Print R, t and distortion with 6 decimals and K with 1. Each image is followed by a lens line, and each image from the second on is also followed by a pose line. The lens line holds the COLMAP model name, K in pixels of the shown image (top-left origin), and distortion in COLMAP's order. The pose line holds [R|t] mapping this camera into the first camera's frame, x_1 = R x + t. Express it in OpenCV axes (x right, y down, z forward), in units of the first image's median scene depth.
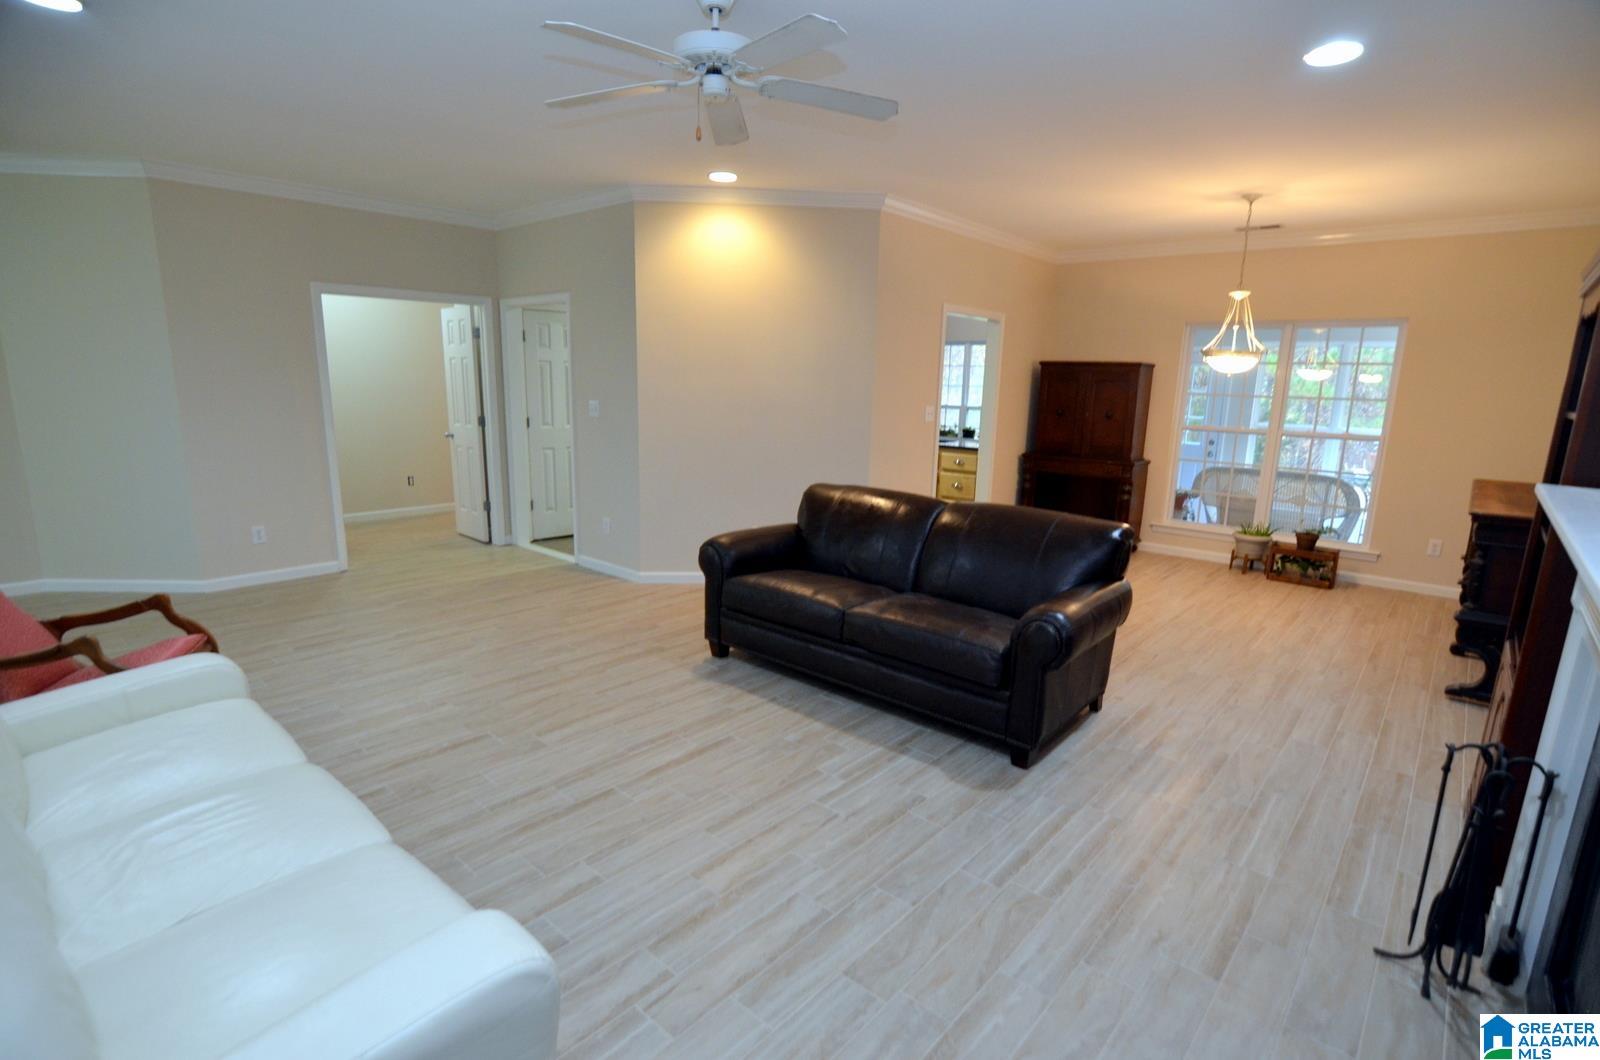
lens RADIAL K [[775.9, 0, 804.9], [0, 775.9, 542.5], [0, 0, 1]] dist [-0.030032, 0.010721]
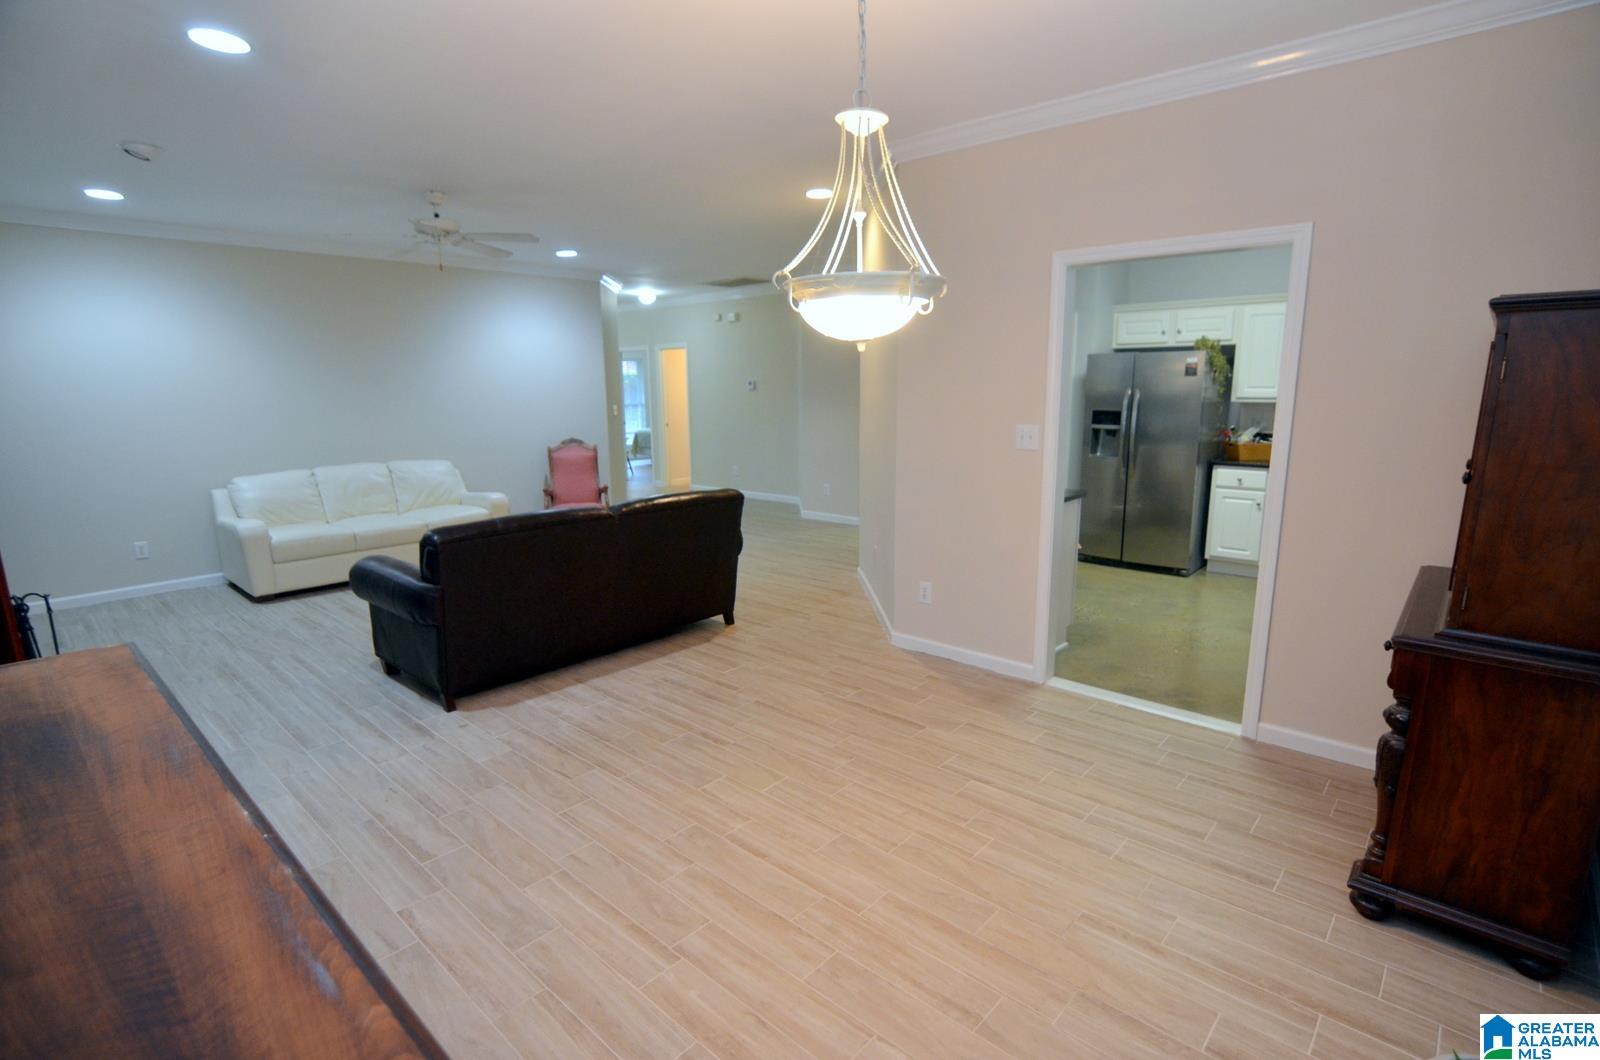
lens RADIAL K [[775.9, 0, 802.4], [0, 775.9, 543.2], [0, 0, 1]] dist [-0.030032, 0.010721]
pose [[-0.018498, 0.177155, -0.984009, 1.333313], [-0.198931, 0.963848, 0.177265, -0.266807], [0.979839, 0.199029, 0.017412, 1.403420]]
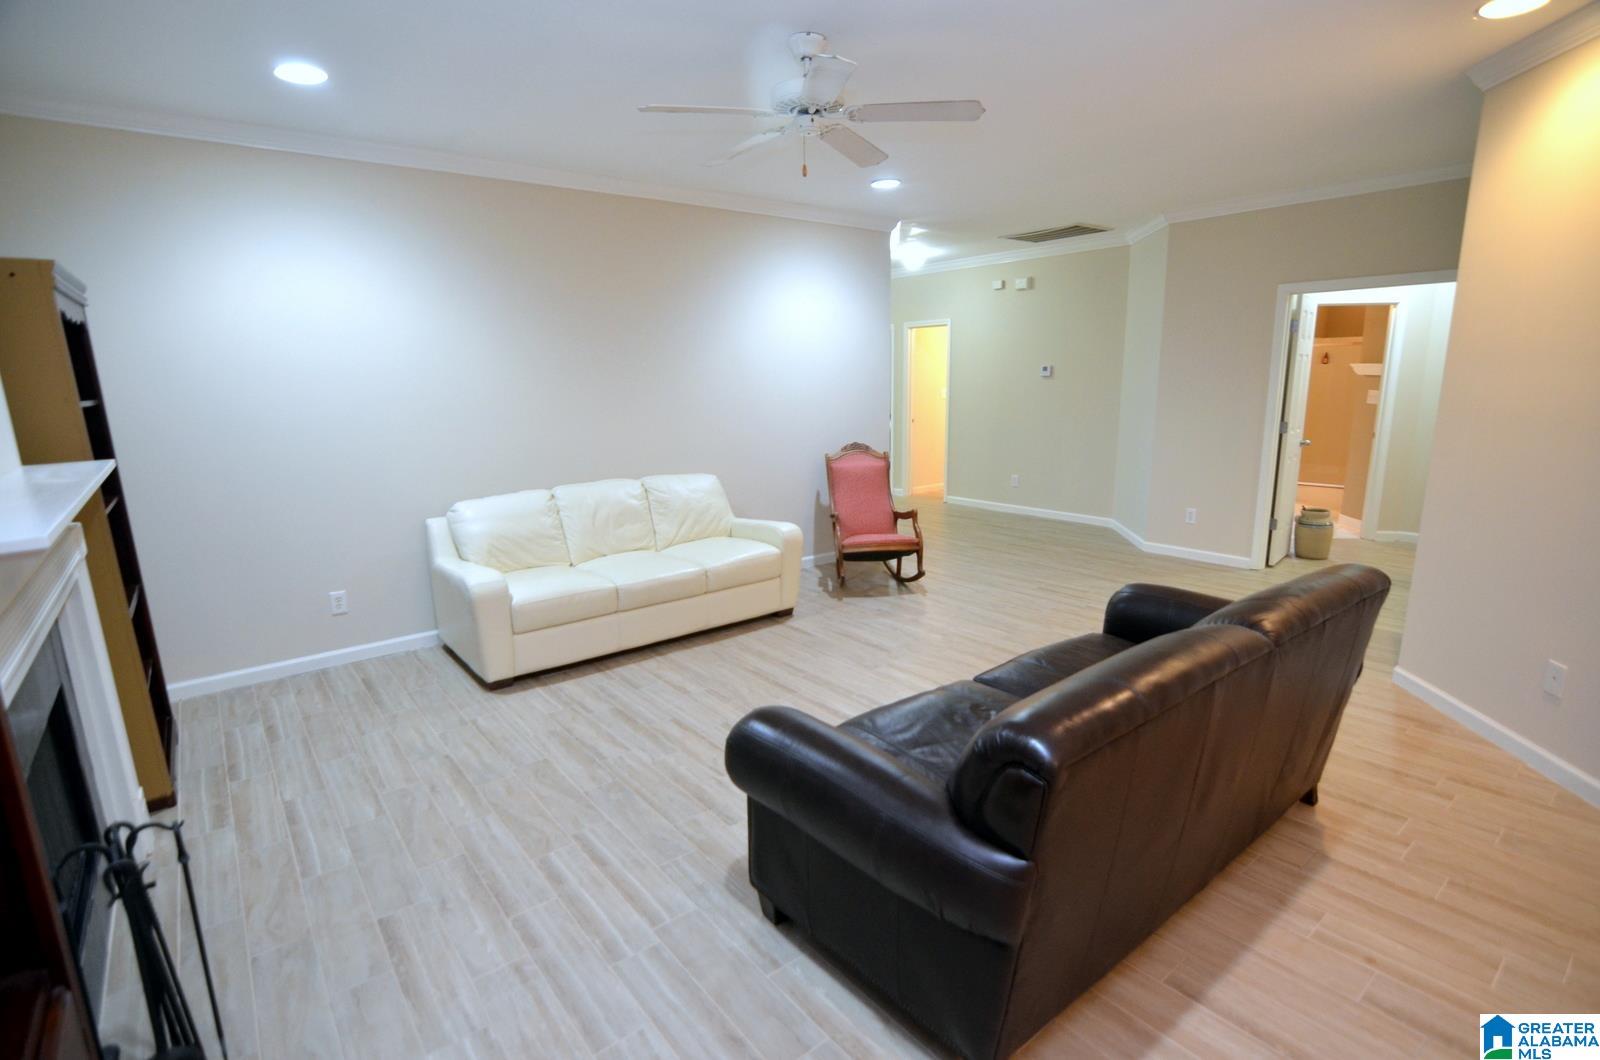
lens RADIAL K [[775.9, 0, 802.8], [0, 775.9, 543.8], [0, 0, 1]] dist [-0.030032, 0.010721]
pose [[-0.177887, 0.189543, -0.965624, 0.771014], [-0.192118, 0.955702, 0.222988, -0.173430], [0.965115, 0.225181, -0.133593, 0.892235]]
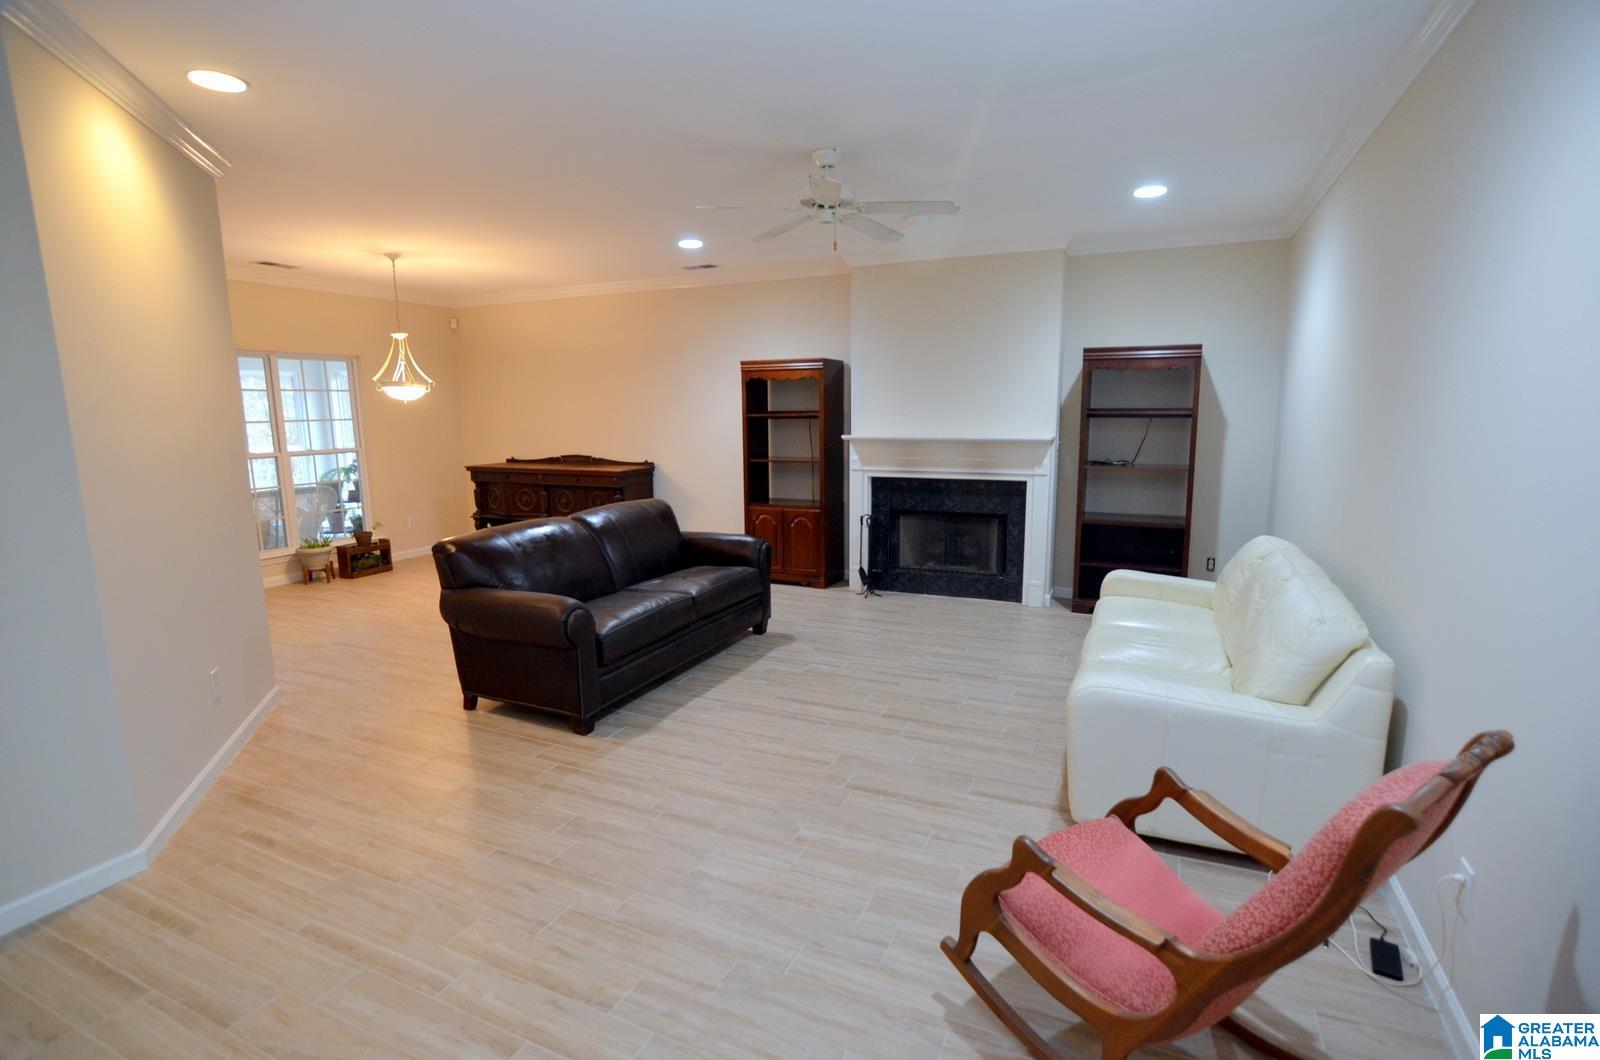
lens RADIAL K [[775.9, 0, 801.0], [0, 775.9, 539.6], [0, 0, 1]] dist [-0.030032, 0.010721]
pose [[-0.282828, -0.181308, 0.941879, -1.124107], [0.202829, 0.948460, 0.243481, -0.259438], [-0.937480, 0.259904, -0.231477, 1.077522]]
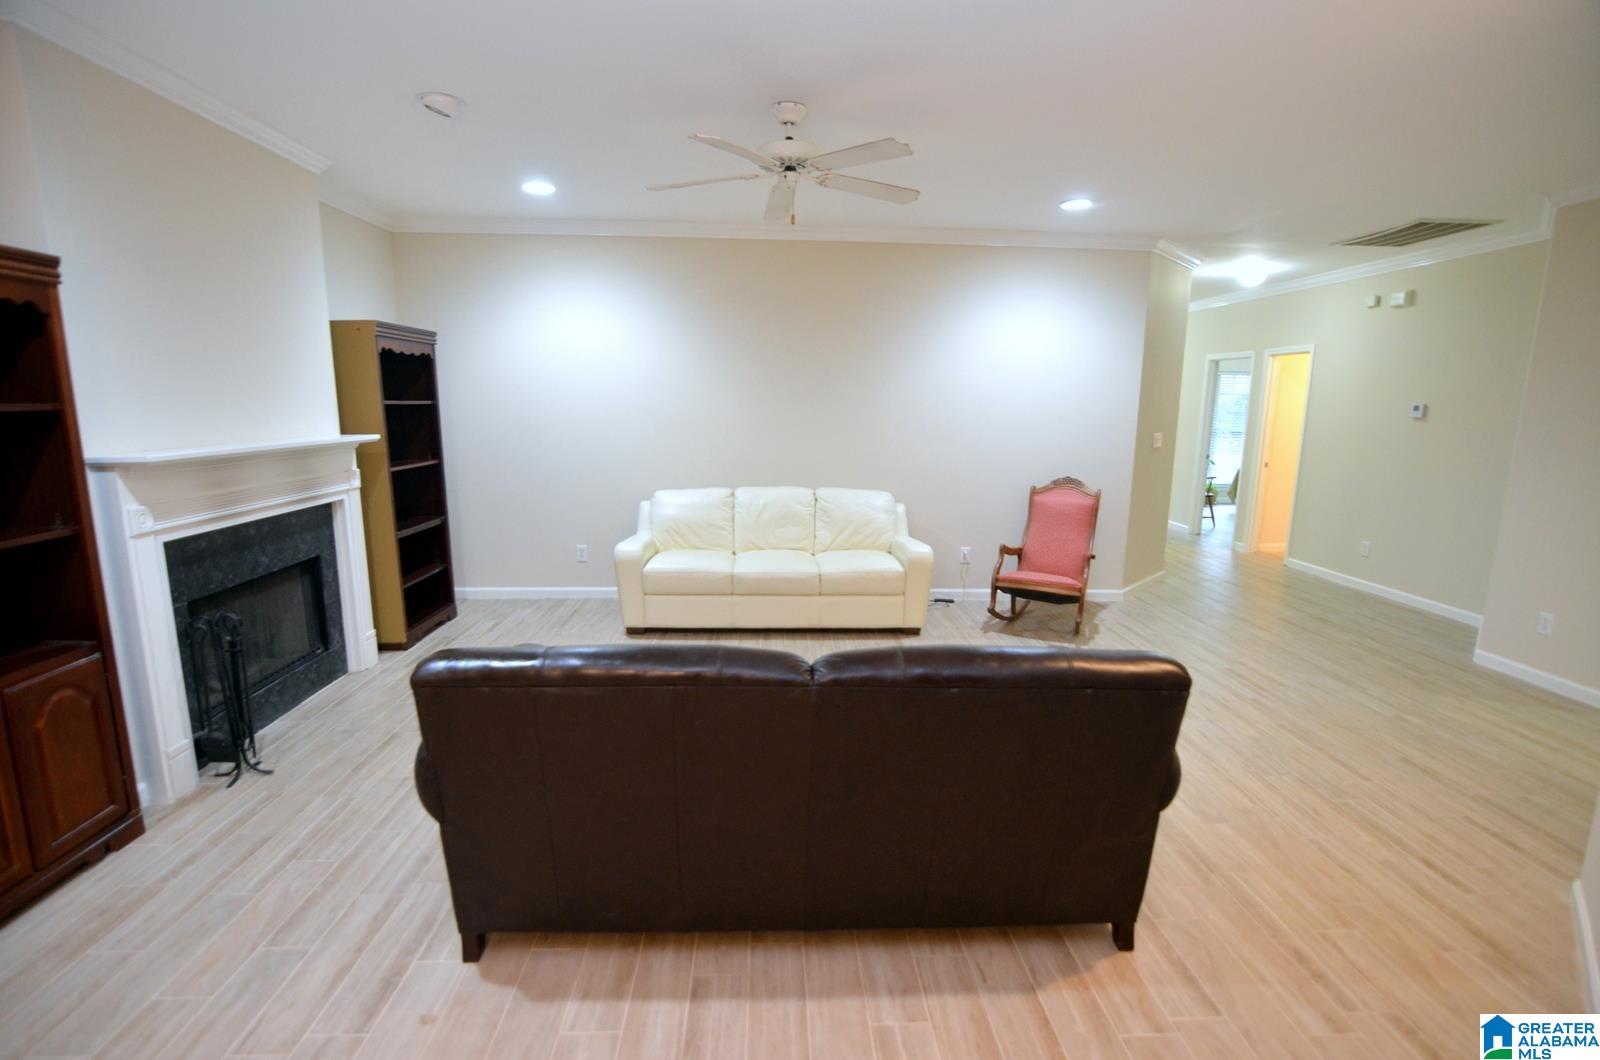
lens RADIAL K [[775.9, 0, 803.0], [0, 775.9, 543.7], [0, 0, 1]] dist [-0.030032, 0.010721]
pose [[-0.721462, 0.091415, -0.686393, 0.568808], [-0.174900, 0.935051, 0.308367, -0.293946], [0.670002, 0.342526, -0.658615, 1.449035]]
